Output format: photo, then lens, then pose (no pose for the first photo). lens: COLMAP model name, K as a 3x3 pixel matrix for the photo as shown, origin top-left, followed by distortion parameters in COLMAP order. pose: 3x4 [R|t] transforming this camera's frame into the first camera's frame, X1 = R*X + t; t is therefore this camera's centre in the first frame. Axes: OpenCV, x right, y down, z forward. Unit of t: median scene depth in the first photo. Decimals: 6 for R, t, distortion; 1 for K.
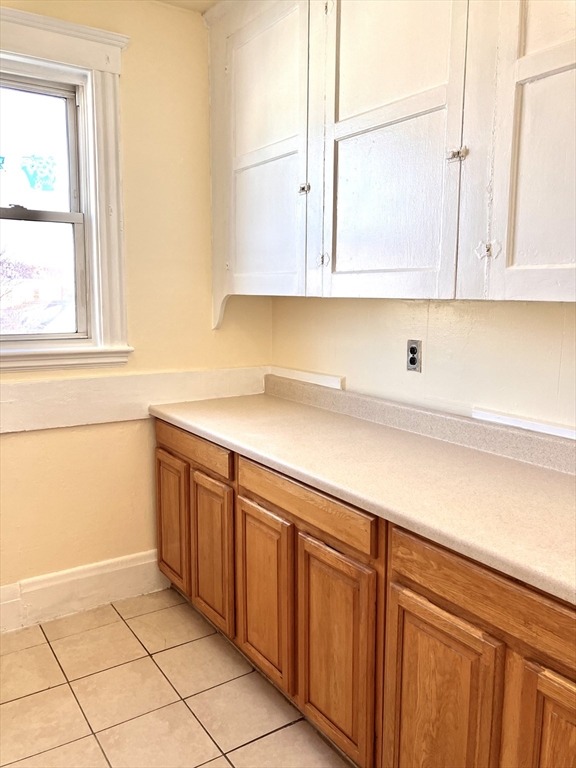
lens RADIAL K [[628.6, 0, 287.6], [0, 628.6, 381.0], [0, 0, 1]] dist [0.036414, -0.032078]
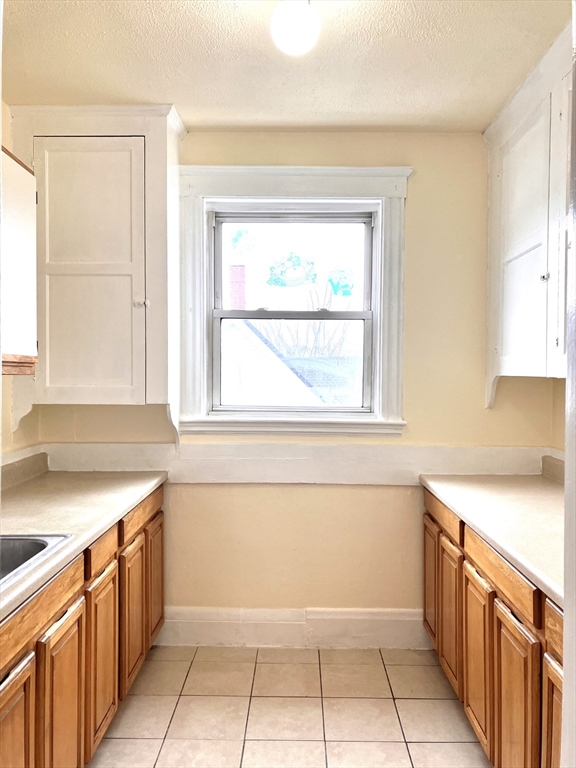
lens RADIAL K [[628.6, 0, 288.3], [0, 628.6, 384.5], [0, 0, 1]] dist [0.036414, -0.032078]
pose [[0.828192, 0.007736, -0.560391, 0.228206], [-0.077388, 0.991905, -0.100676, 0.012652], [0.555076, 0.126747, 0.822086, -0.077806]]
